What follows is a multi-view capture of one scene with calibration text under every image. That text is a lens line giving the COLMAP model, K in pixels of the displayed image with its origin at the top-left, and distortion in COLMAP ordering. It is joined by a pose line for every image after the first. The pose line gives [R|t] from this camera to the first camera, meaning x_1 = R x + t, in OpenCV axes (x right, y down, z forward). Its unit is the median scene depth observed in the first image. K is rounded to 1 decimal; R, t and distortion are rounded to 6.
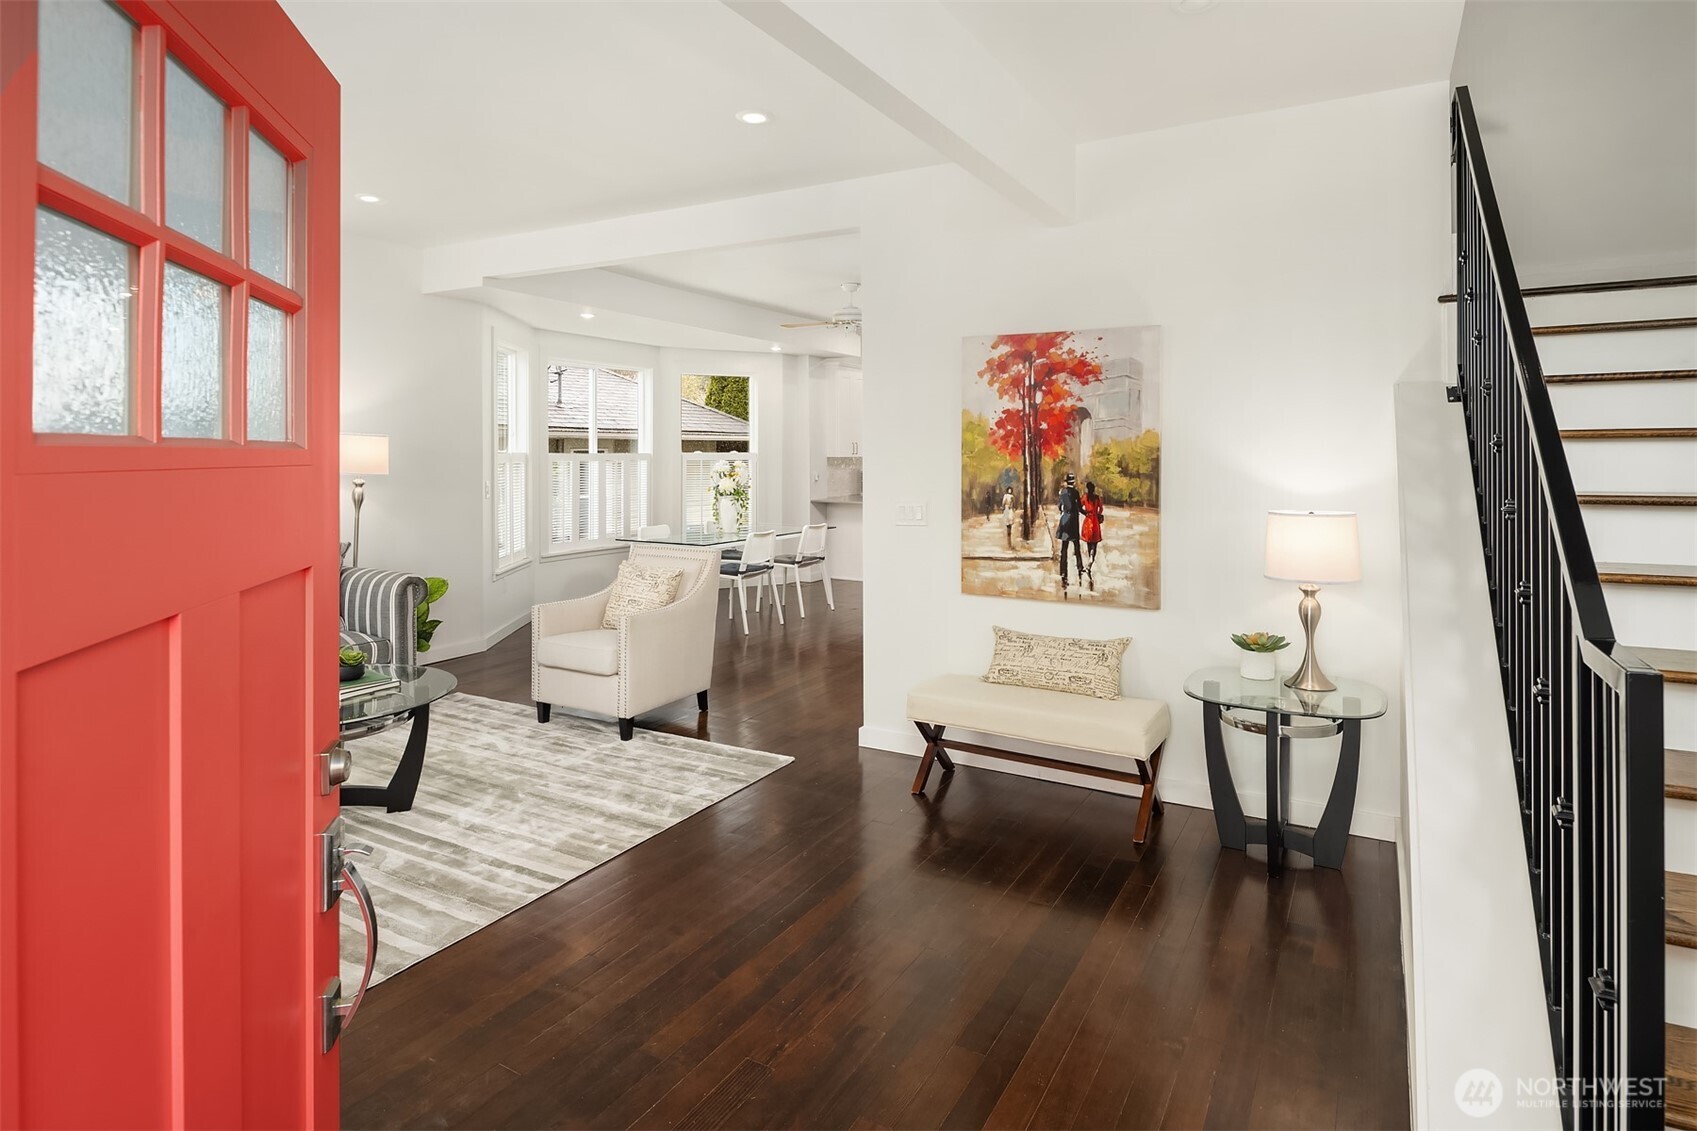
lens RADIAL K [[933.7, 0, 825.8], [0, 933.7, 460.7], [0, 0, 1]] dist [-0.001748, 0.000920]
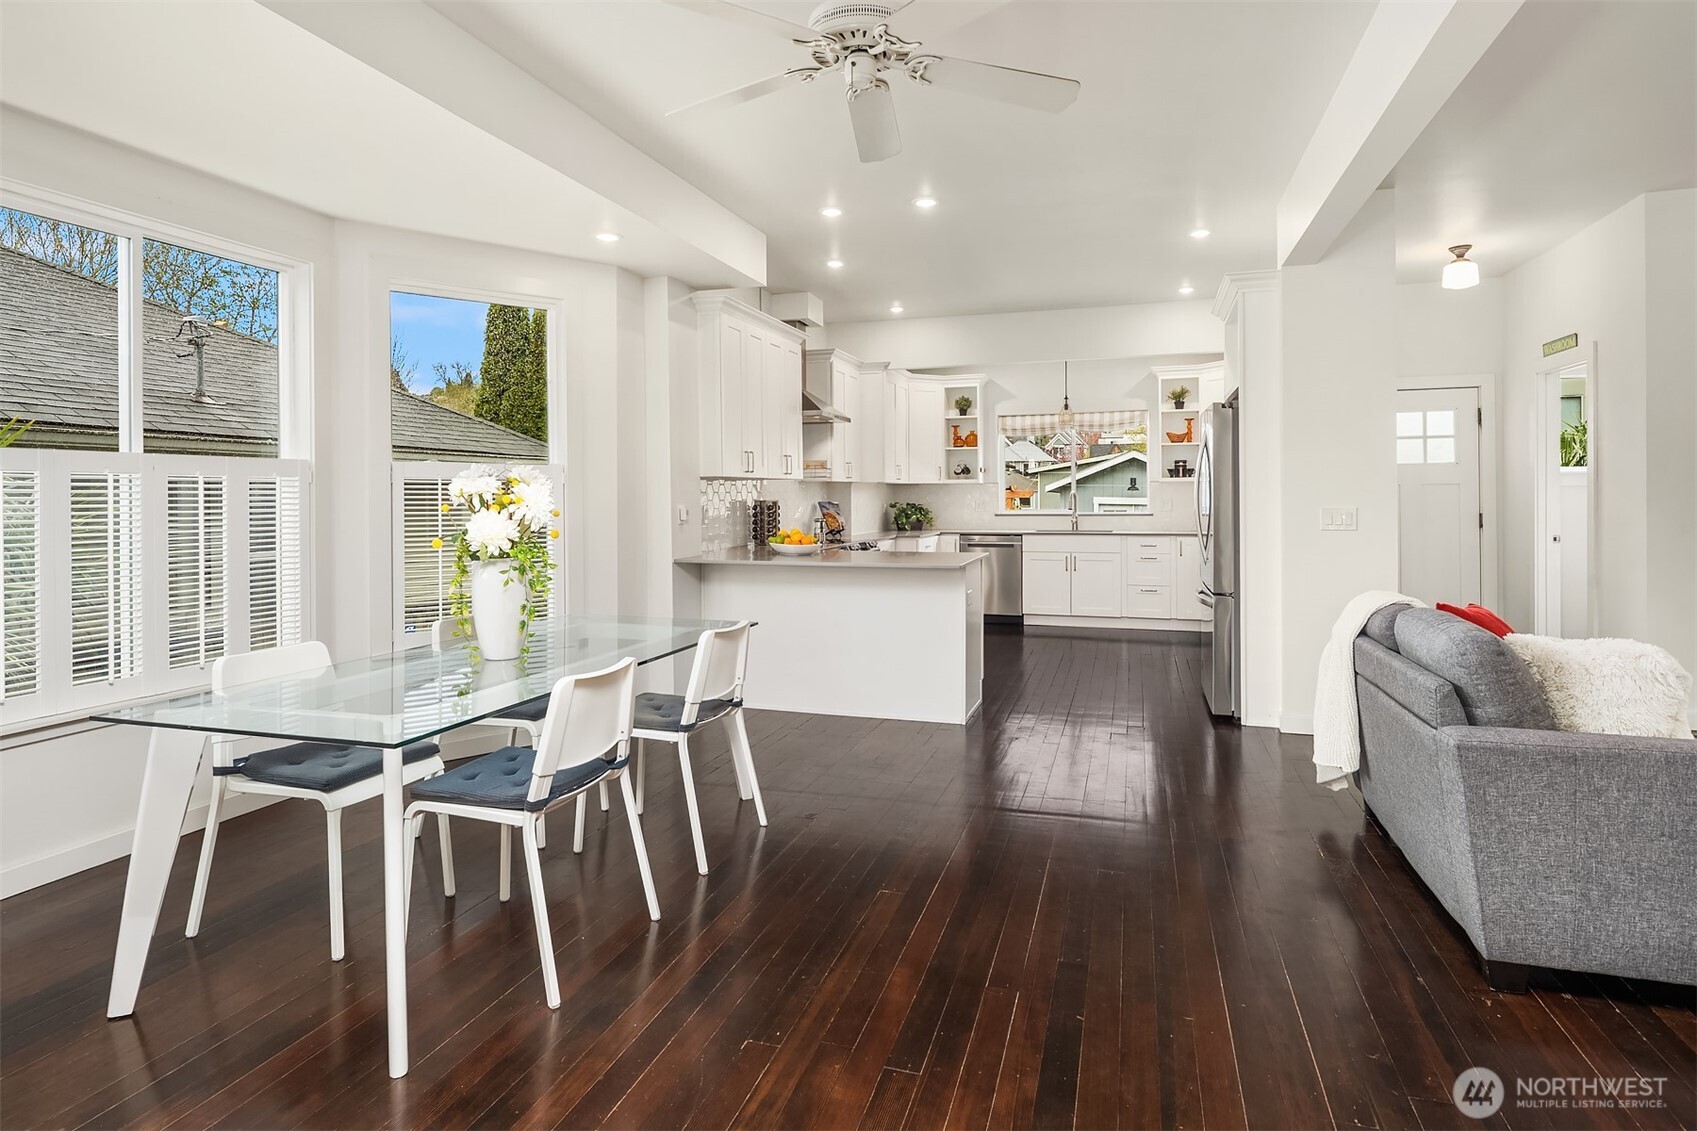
lens RADIAL K [[933.7, 0, 847.1], [0, 933.7, 498.9], [0, 0, 1]] dist [-0.001748, 0.000920]
pose [[0.972380, -0.007250, 0.233290, -0.108683], [0.009266, 0.999929, -0.007548, 0.034361], [-0.233218, 0.009501, 0.972378, 1.193532]]
